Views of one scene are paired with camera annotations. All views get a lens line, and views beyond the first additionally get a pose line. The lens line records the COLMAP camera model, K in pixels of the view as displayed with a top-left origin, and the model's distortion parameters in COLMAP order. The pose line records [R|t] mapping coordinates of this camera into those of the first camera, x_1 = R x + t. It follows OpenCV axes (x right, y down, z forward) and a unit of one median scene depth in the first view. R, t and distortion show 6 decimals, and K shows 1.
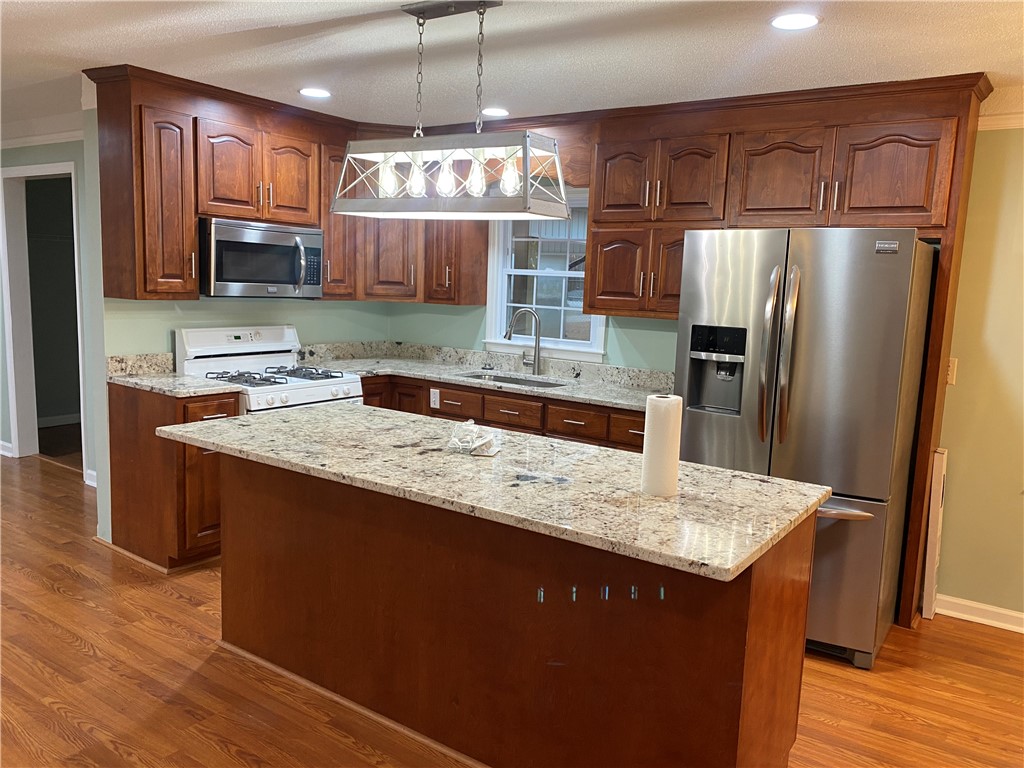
lens RADIAL K [[771.3, 0, 512.0], [0, 771.3, 384.0], [0, 0, 1]] dist [0.004566, -0.004512]
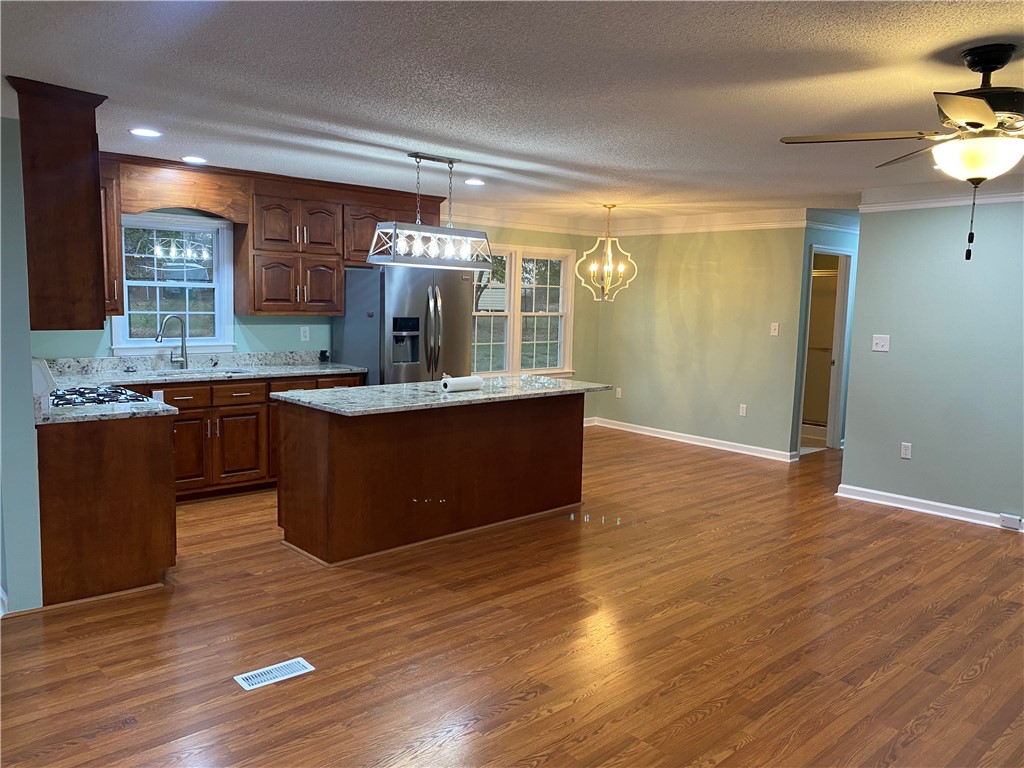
lens RADIAL K [[780.9, 0, 512.0], [0, 780.9, 384.0], [0, 0, 1]] dist [0.005588, -0.008113]
pose [[0.226708, -0.145491, 0.963035, -1.373654], [0.115191, 0.985845, 0.121820, -0.104434], [-0.967127, 0.083315, 0.240258, 0.269425]]
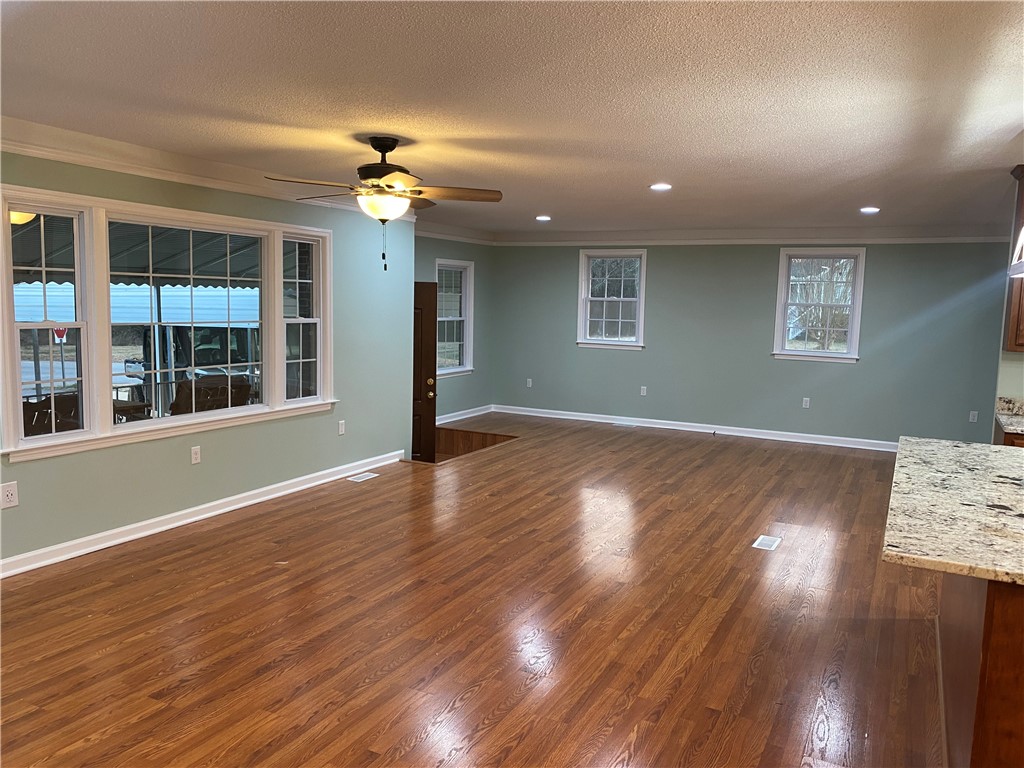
lens RADIAL K [[780.9, 0, 512.0], [0, 780.9, 384.0], [0, 0, 1]] dist [0.005588, -0.008113]
pose [[0.119604, 0.074284, -0.990039, 0.663677], [-0.153819, 0.986543, 0.055439, -0.005874], [0.980834, 0.145656, 0.129421, 0.080173]]
